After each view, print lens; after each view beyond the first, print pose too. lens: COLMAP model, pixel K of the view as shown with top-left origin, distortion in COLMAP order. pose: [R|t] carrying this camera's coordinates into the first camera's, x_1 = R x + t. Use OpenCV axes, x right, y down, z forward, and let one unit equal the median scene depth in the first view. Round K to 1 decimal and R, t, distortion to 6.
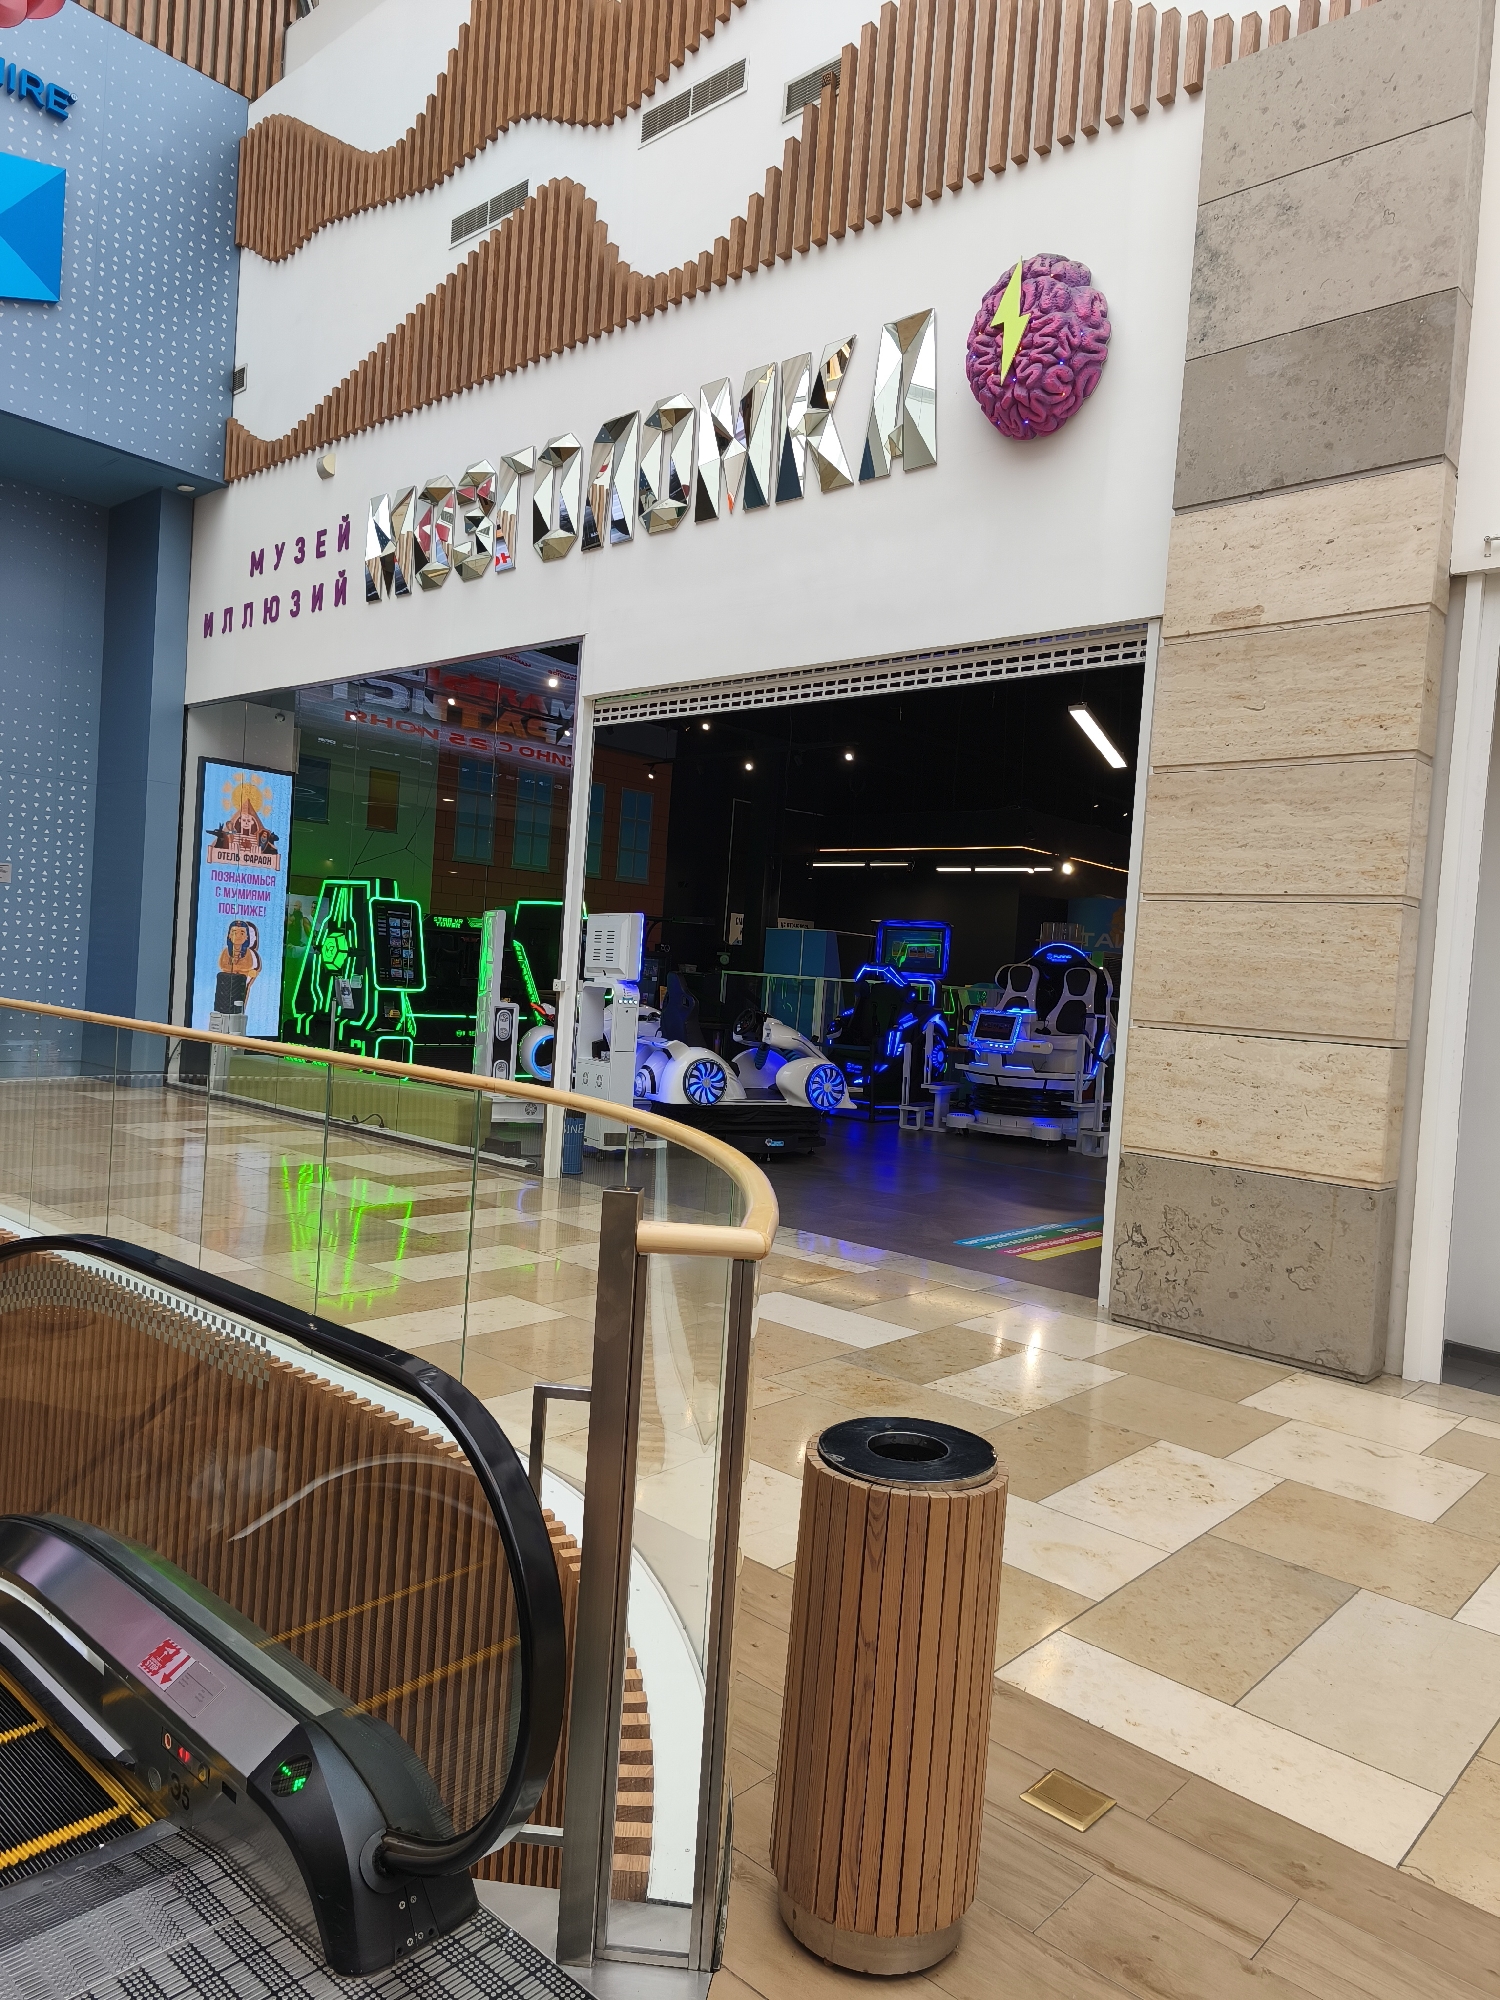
lens RADIAL K [[1333.8, 0, 750.0], [0, 1333.8, 1000.0], [0, 0, 1]] dist [0.038258, 0.000263]
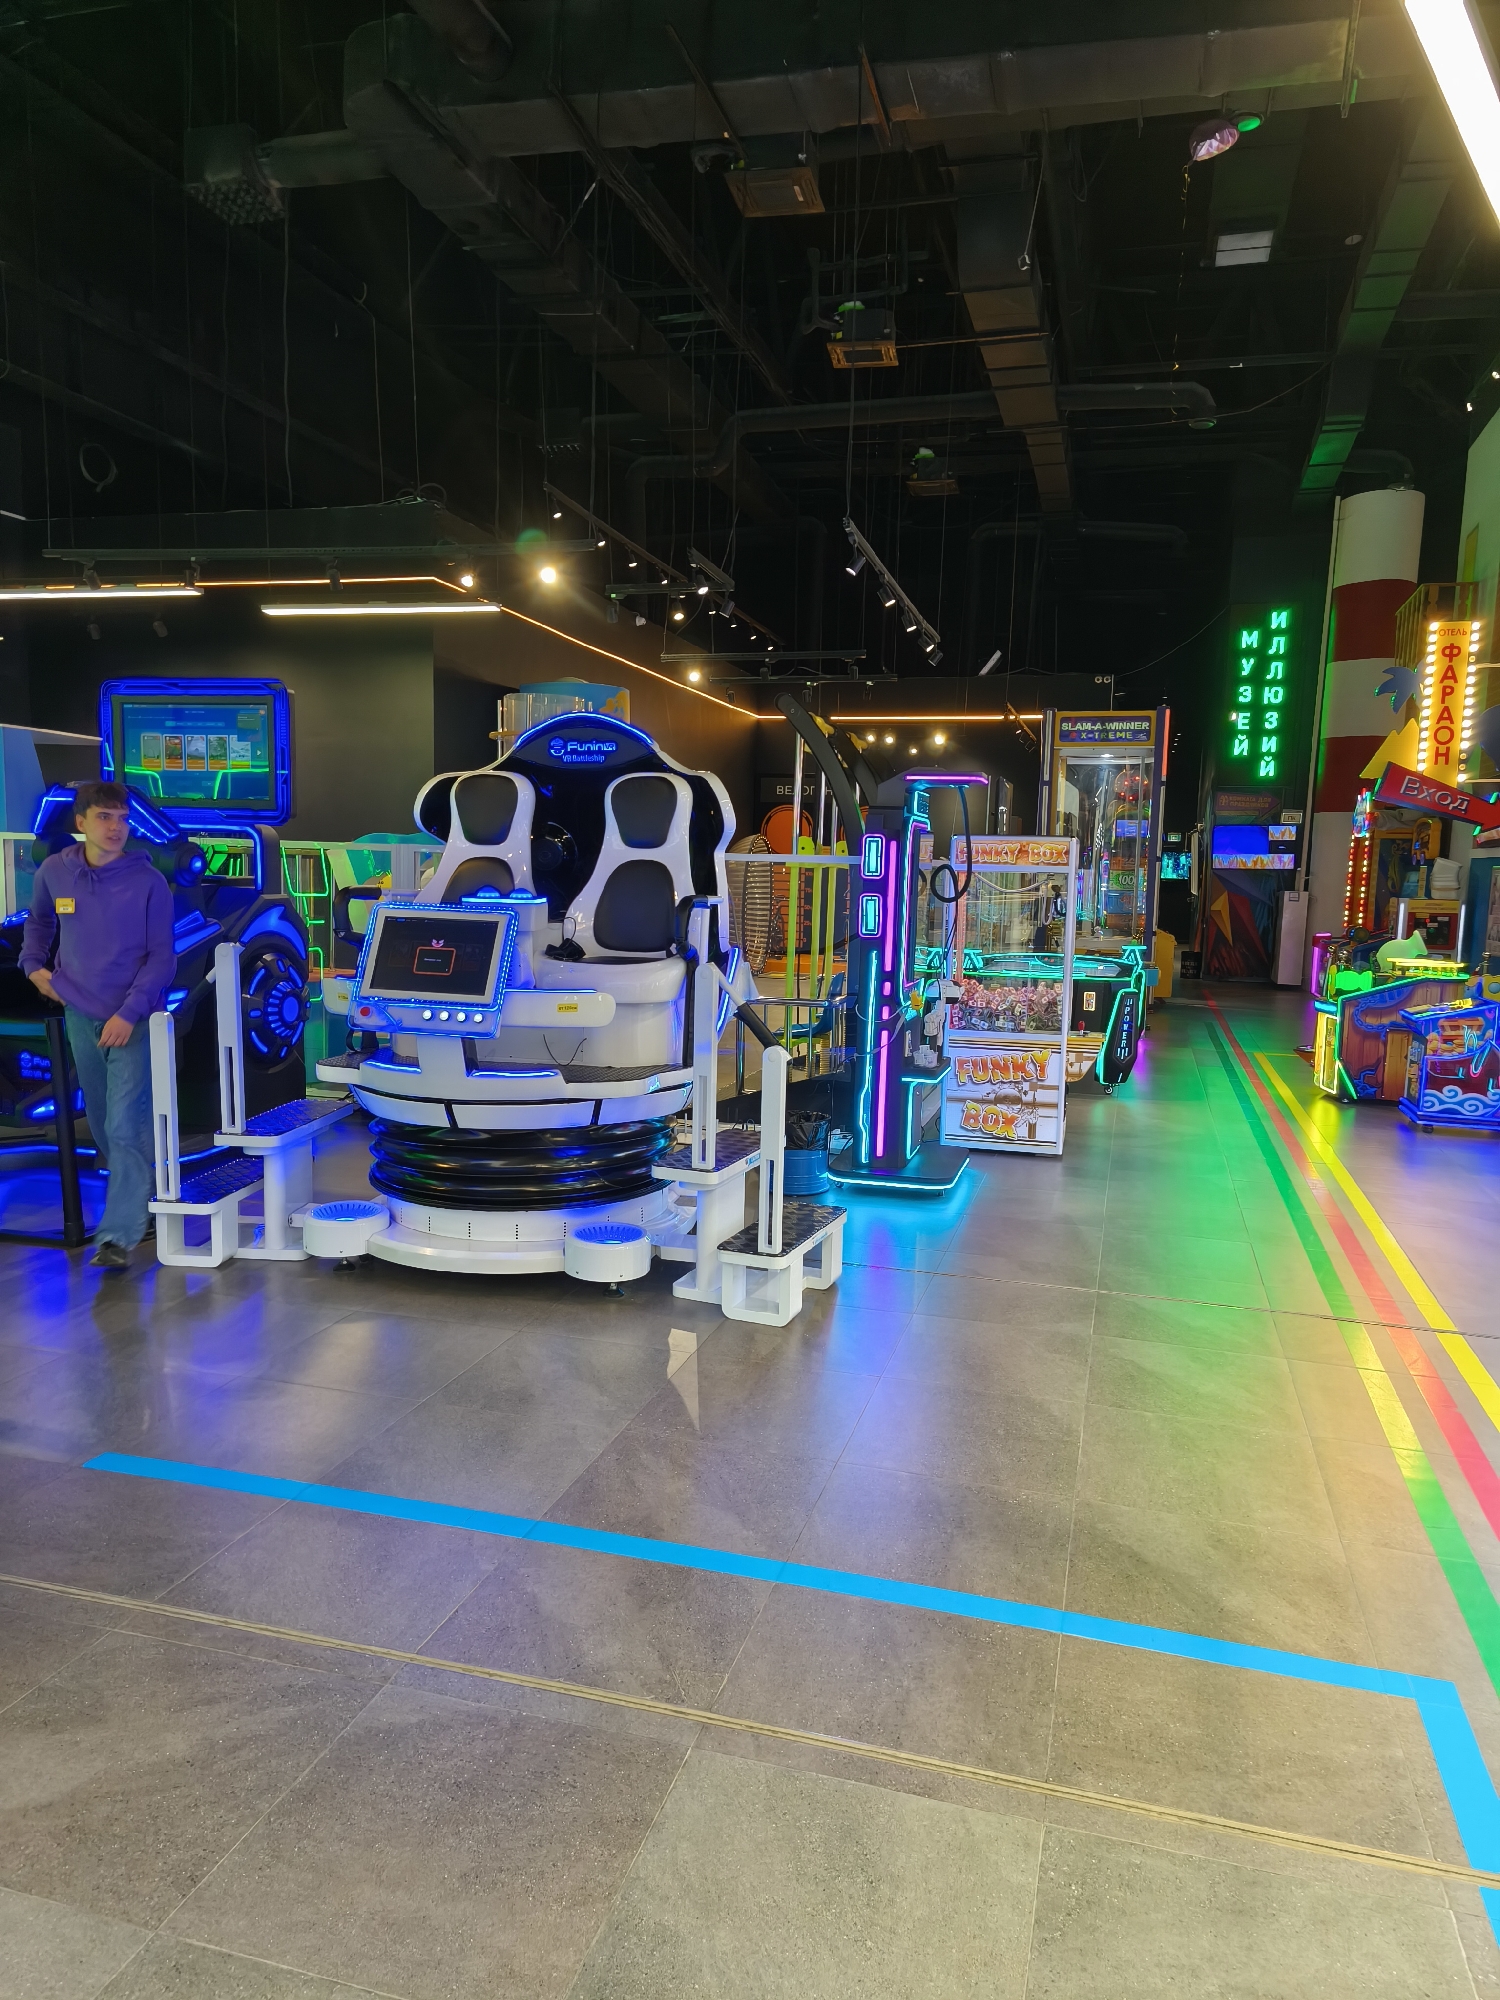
lens RADIAL K [[1333.8, 0, 750.0], [0, 1333.8, 1000.0], [0, 0, 1]] dist [0.038258, 0.000263]
pose [[0.899070, -0.088098, 0.428849, 0.107826], [0.047698, 0.993424, 0.104082, 0.001197], [-0.435199, -0.073122, 0.897360, 0.647841]]
